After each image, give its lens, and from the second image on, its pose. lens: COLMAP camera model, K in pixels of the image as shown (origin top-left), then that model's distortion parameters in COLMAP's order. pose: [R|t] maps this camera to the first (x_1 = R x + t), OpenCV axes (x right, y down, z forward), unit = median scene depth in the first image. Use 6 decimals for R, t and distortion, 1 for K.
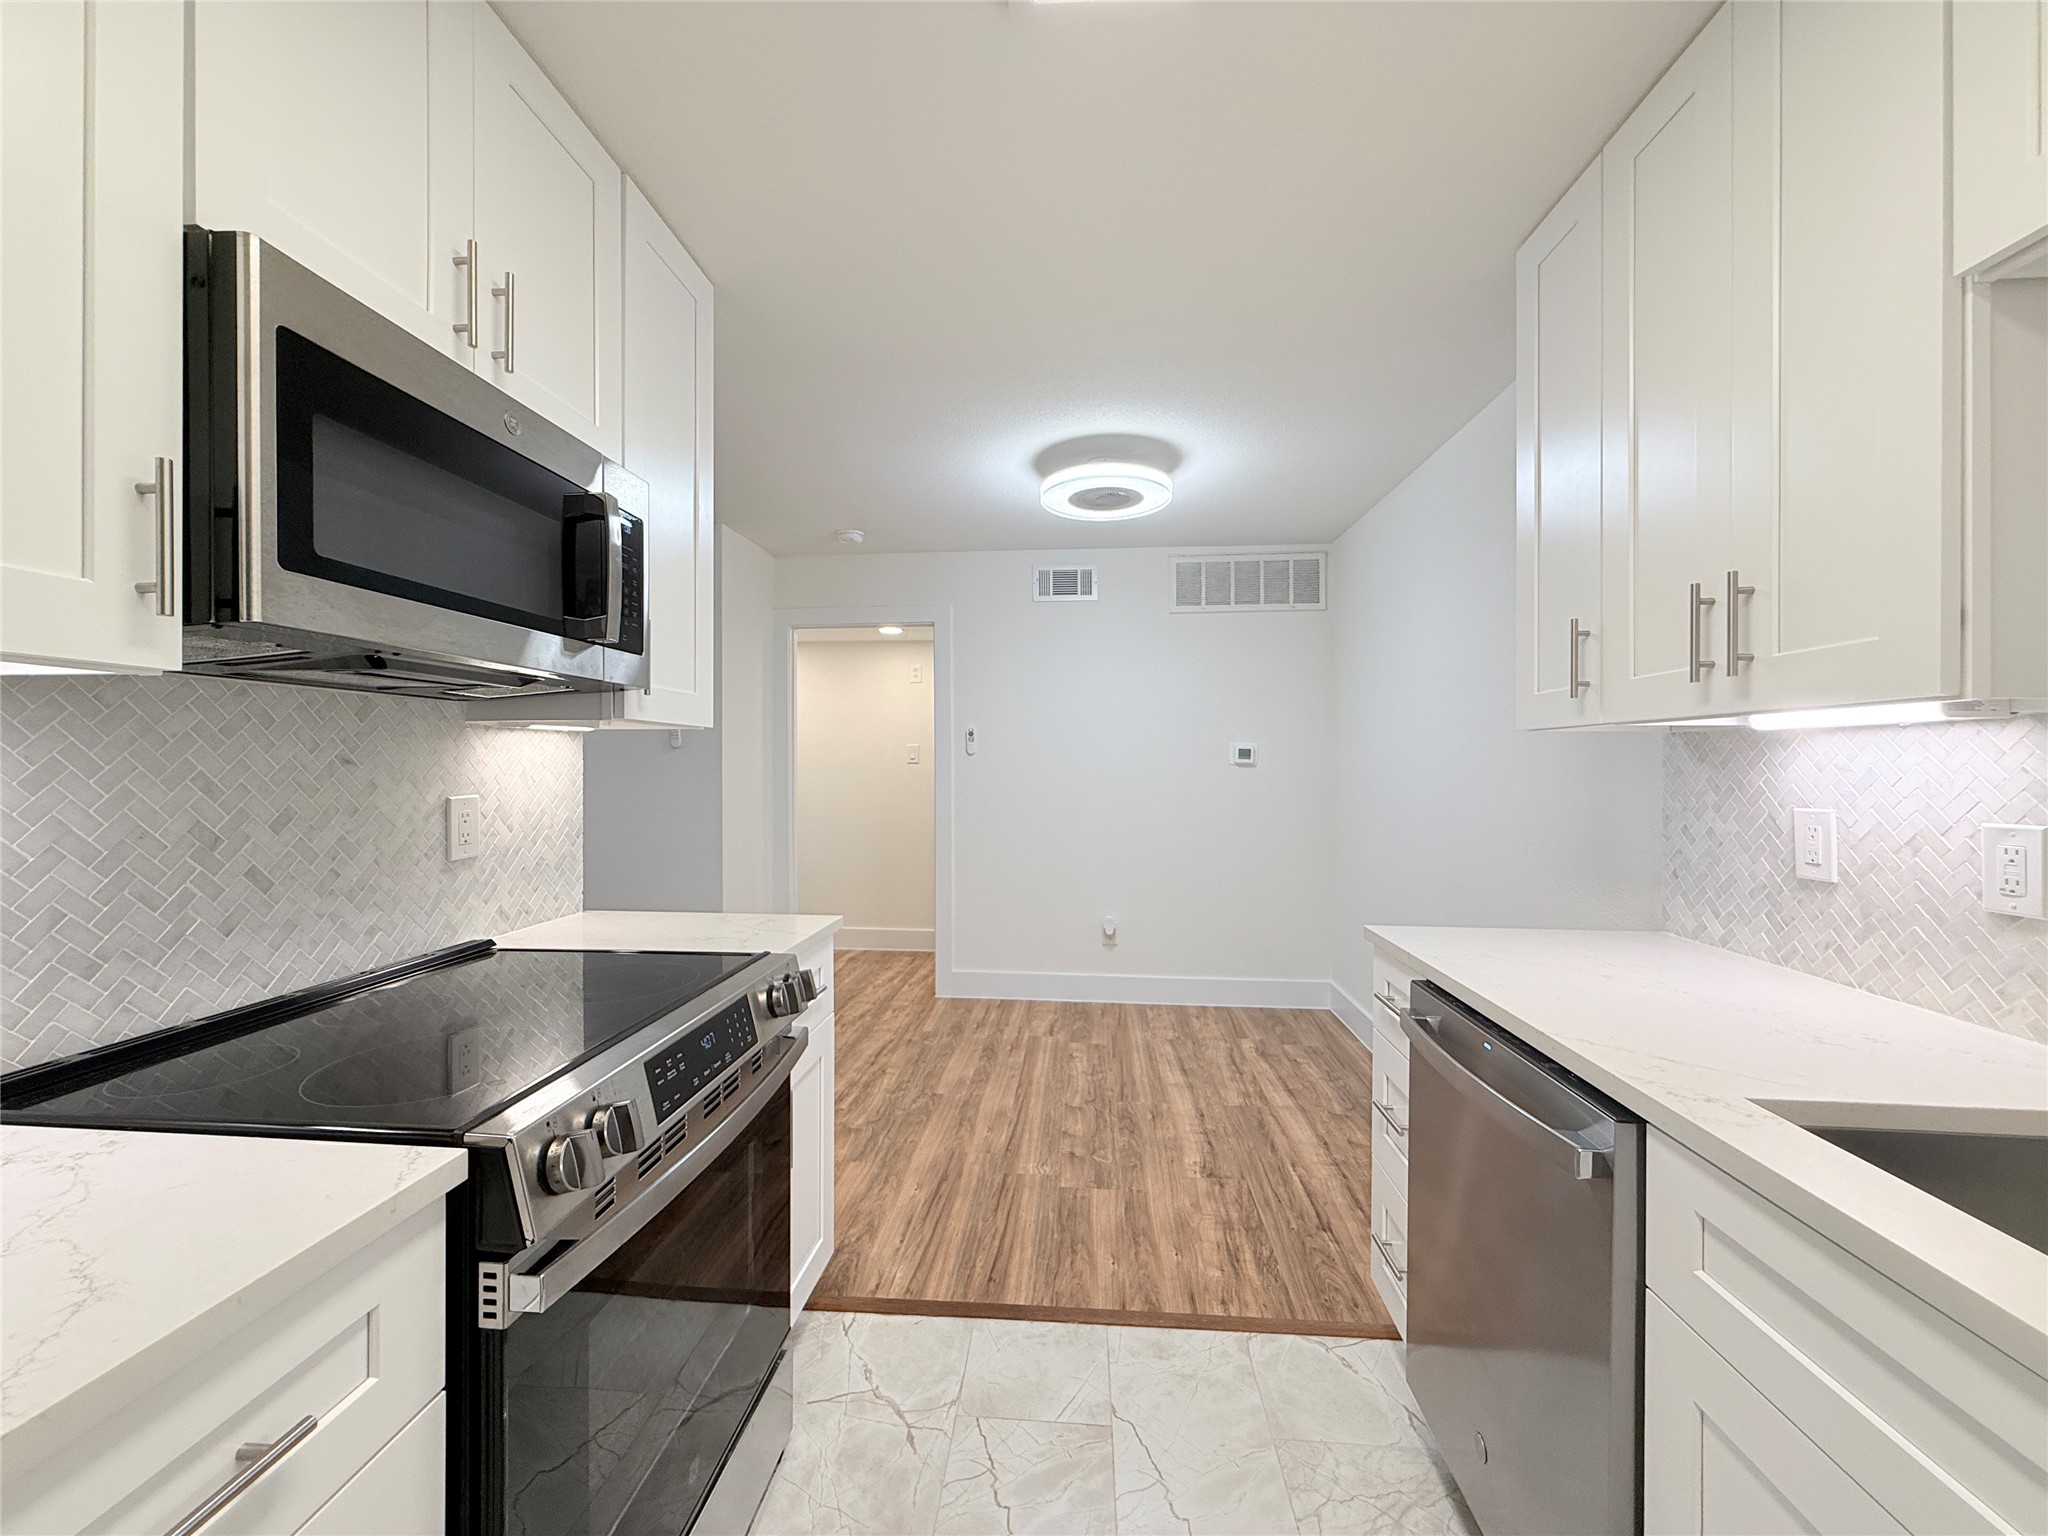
lens RADIAL K [[818.8, 0, 1018.3], [0, 818.8, 765.8], [0, 0, 1]] dist [-0.000811, 0.000377]
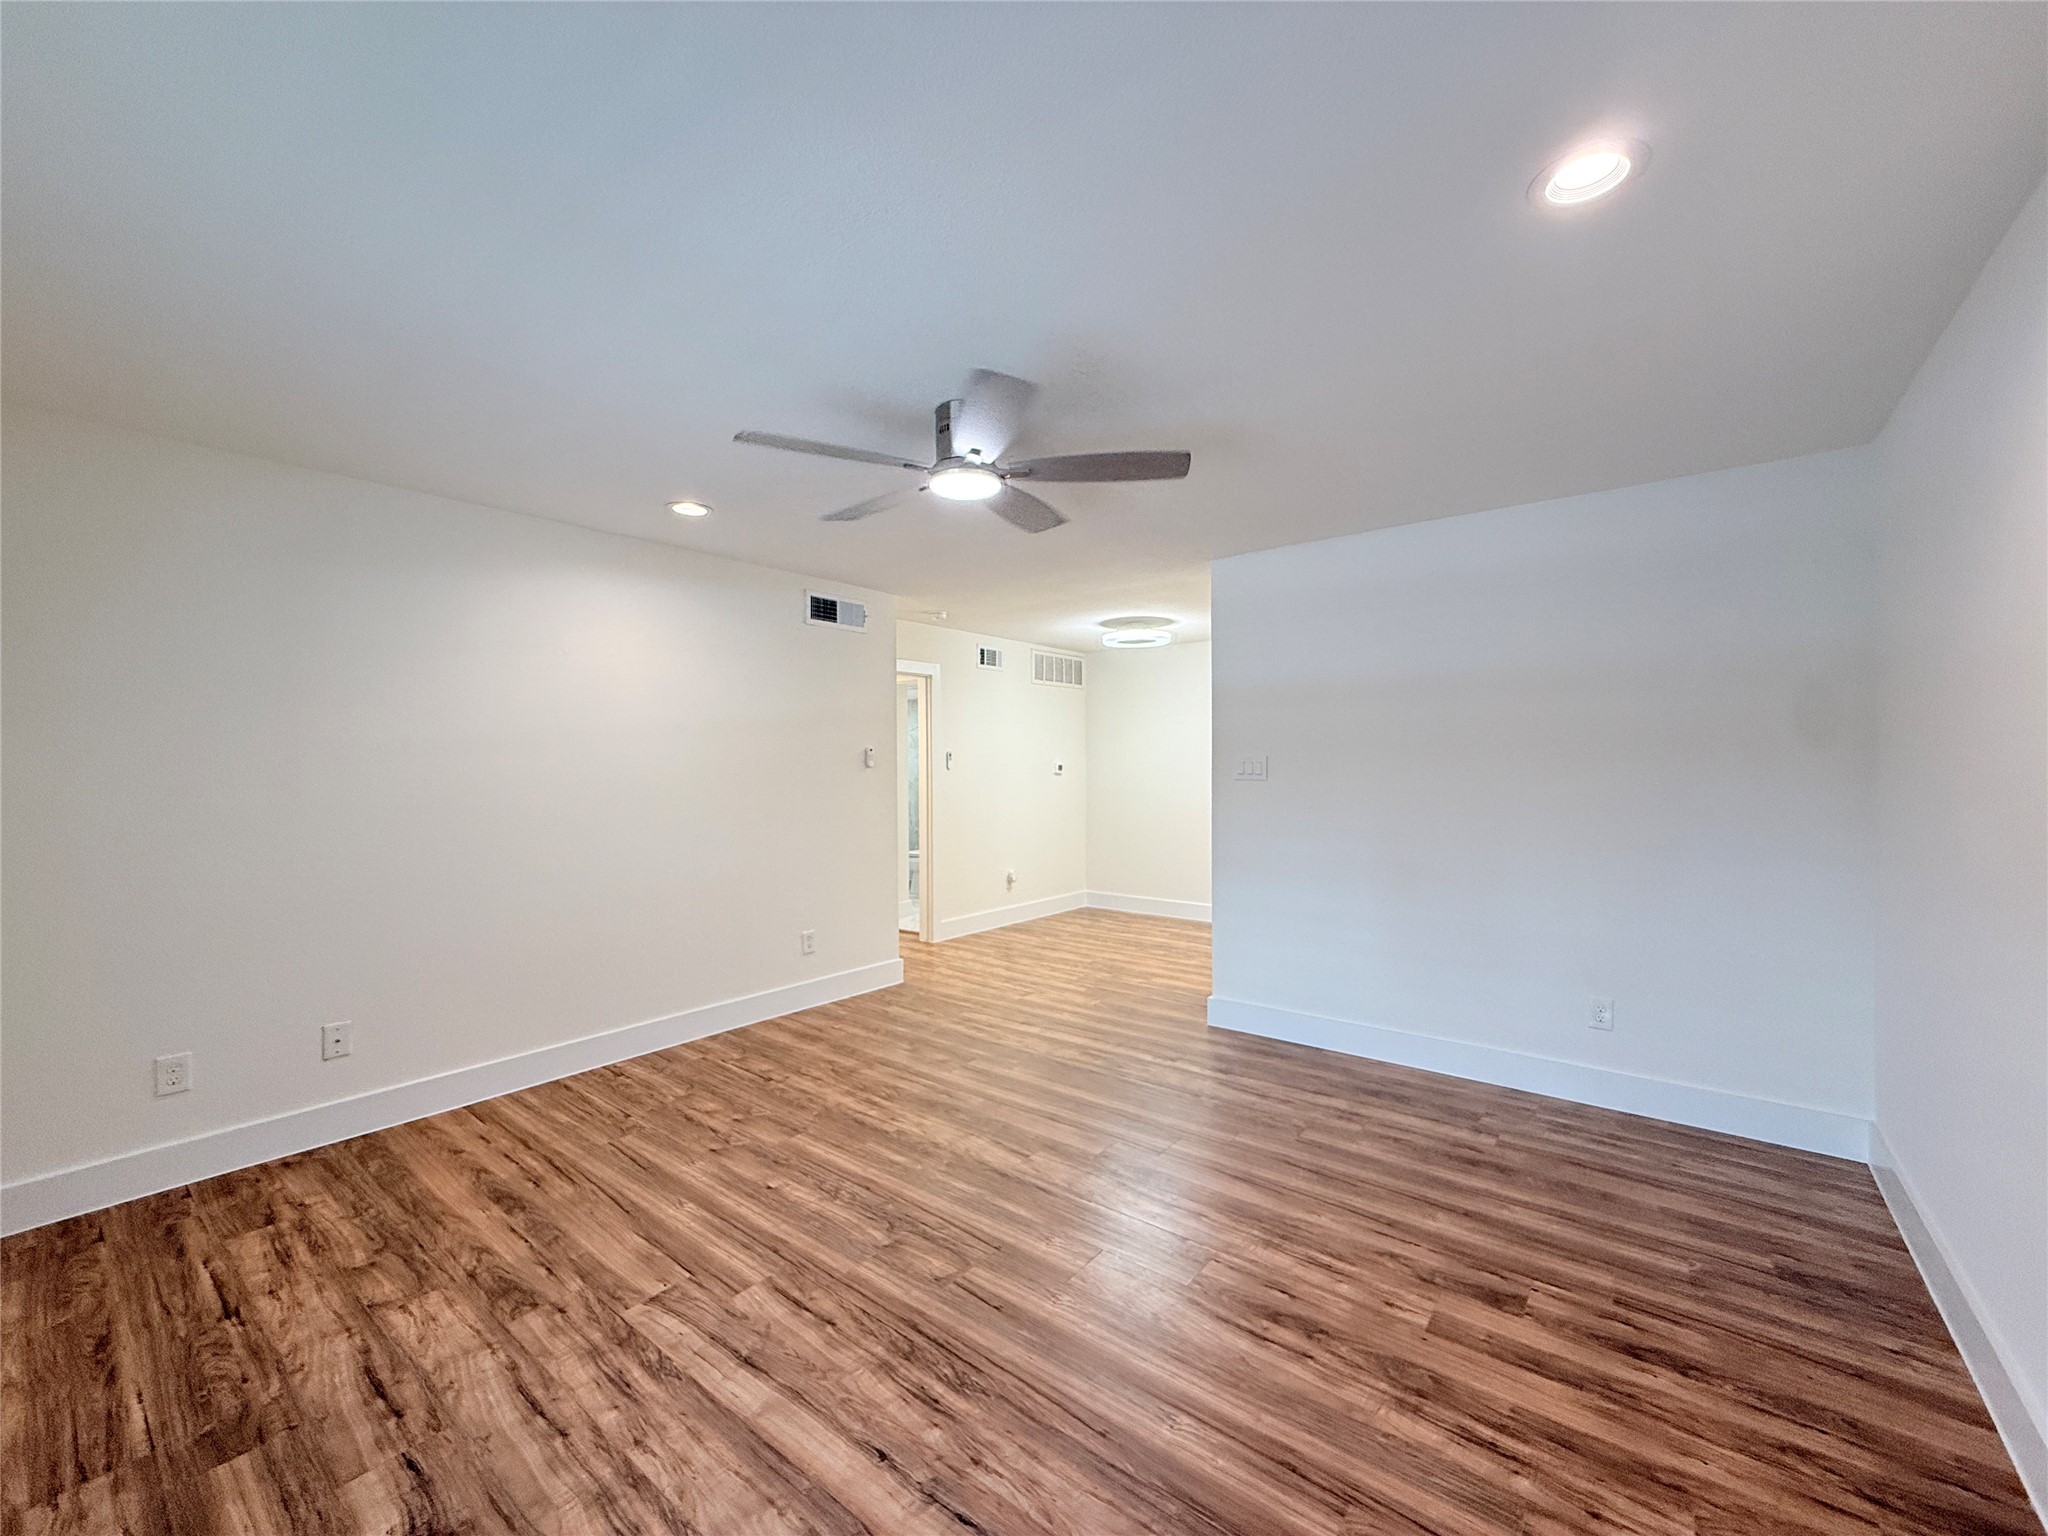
lens RADIAL K [[818.8, 0, 1018.3], [0, 818.8, 765.8], [0, 0, 1]] dist [-0.000811, 0.000377]
pose [[0.550521, -0.003761, 0.834813, -2.716284], [0.006710, 0.999977, 0.000081, -0.043010], [-0.834795, 0.005557, 0.550533, 0.242843]]
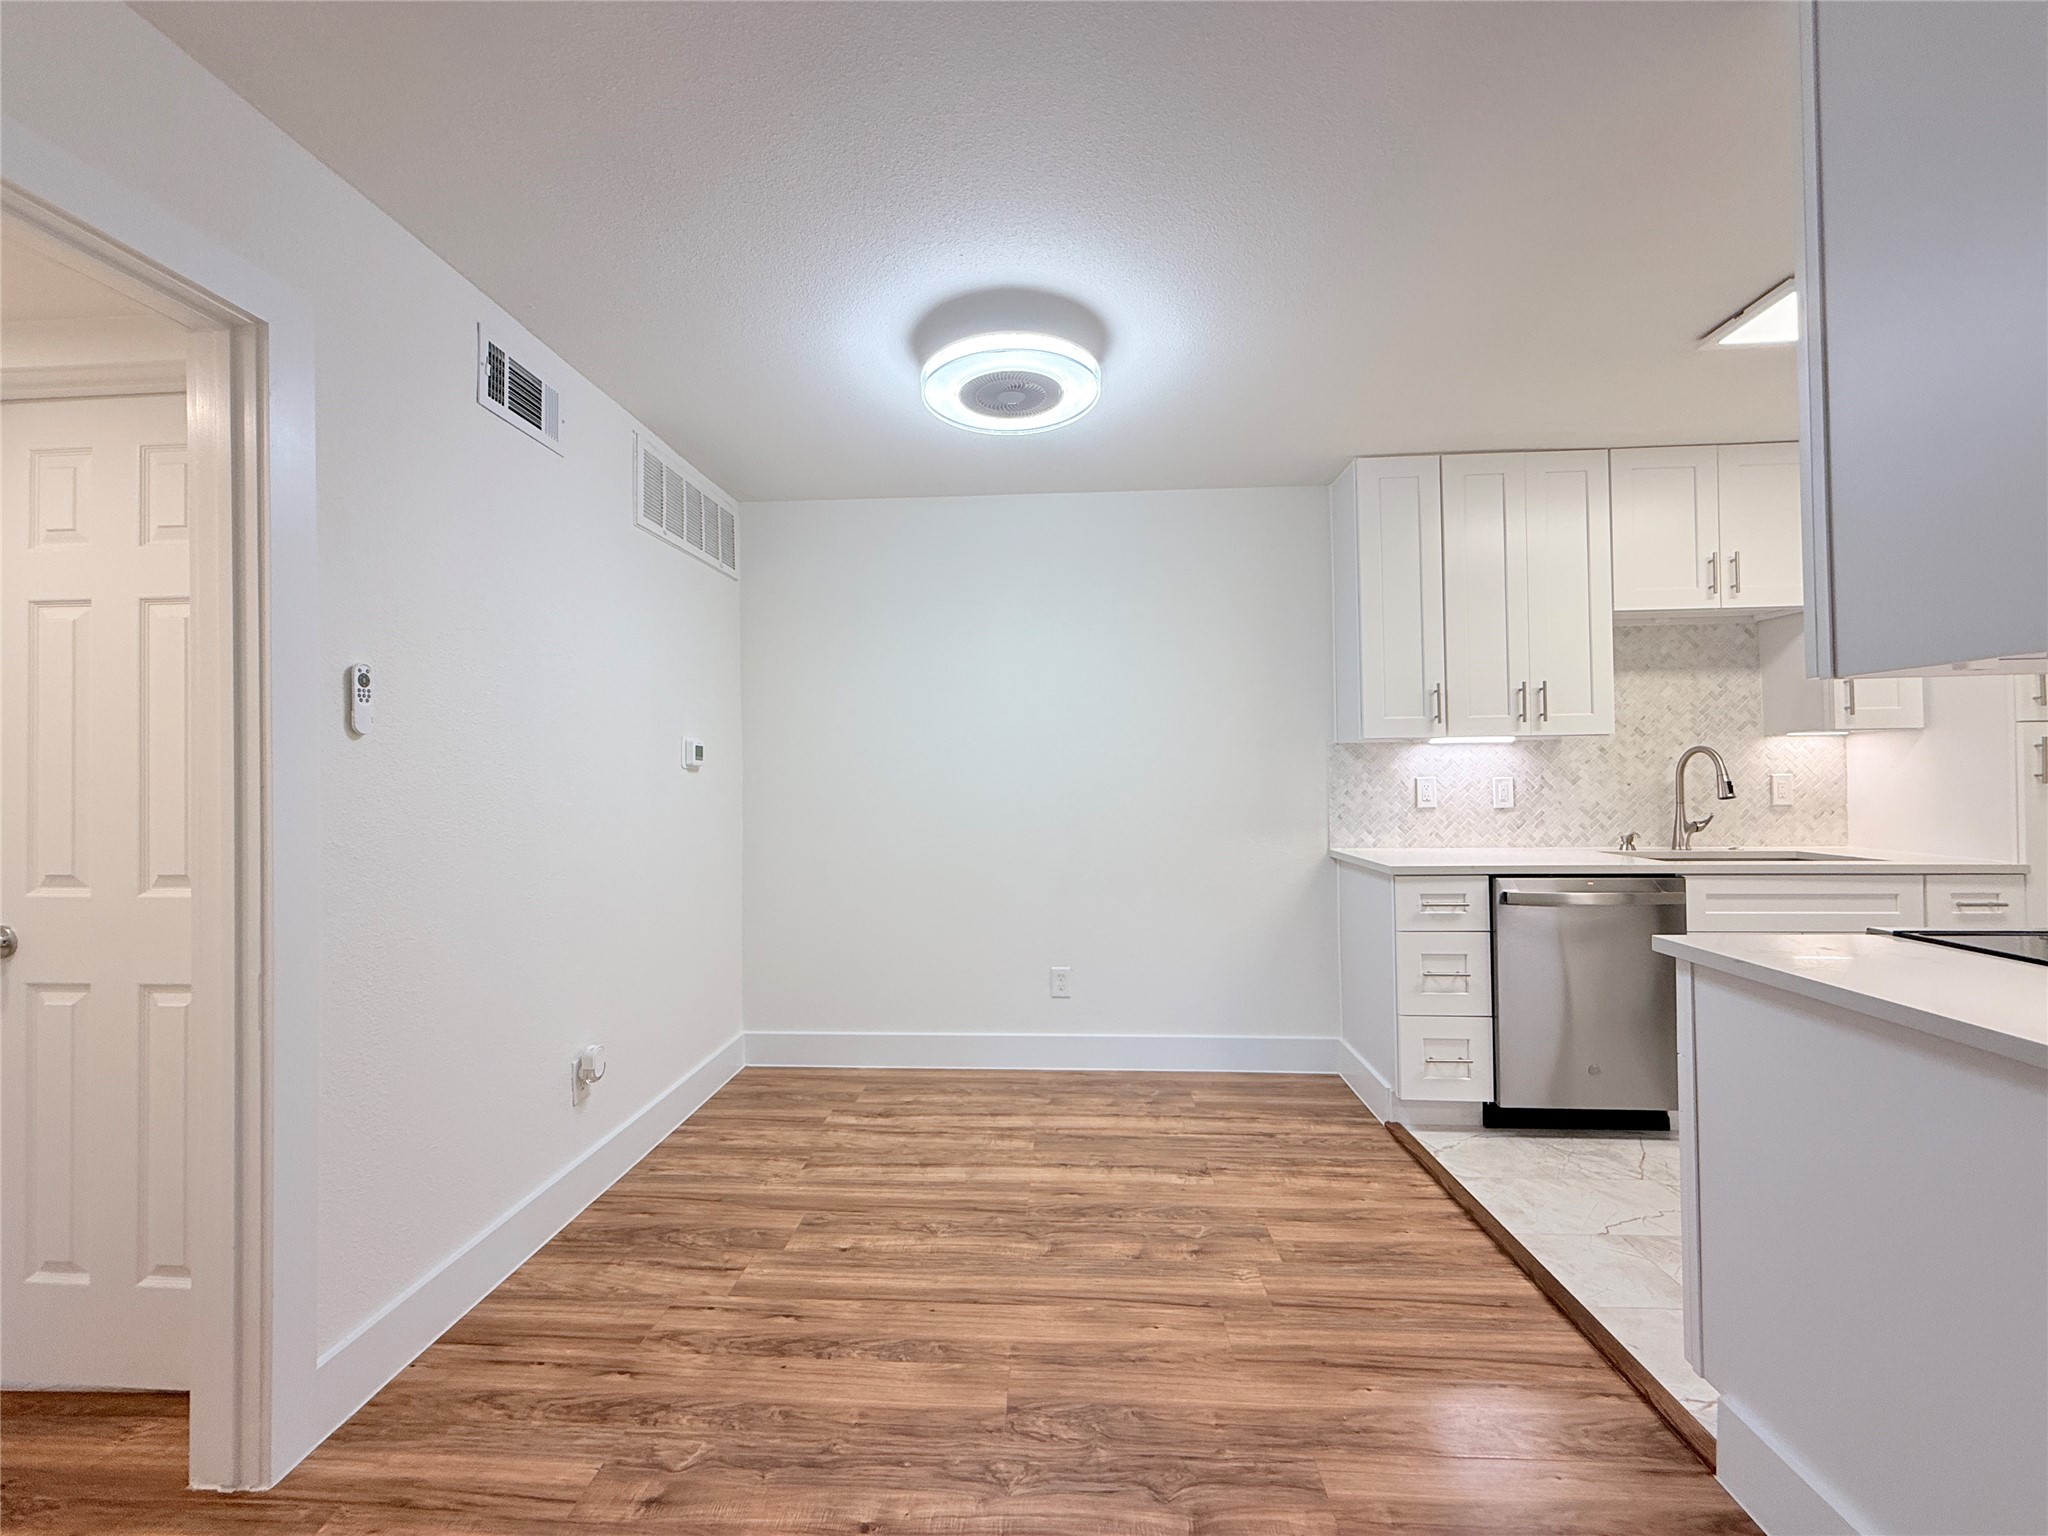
lens RADIAL K [[818.8, 0, 1018.3], [0, 818.8, 765.8], [0, 0, 1]] dist [-0.000811, 0.000377]
pose [[-0.027309, 0.009016, 0.999586, -0.987416], [0.015005, 0.999850, -0.008608, 0.016142], [-0.999514, 0.014763, -0.027441, 1.627232]]
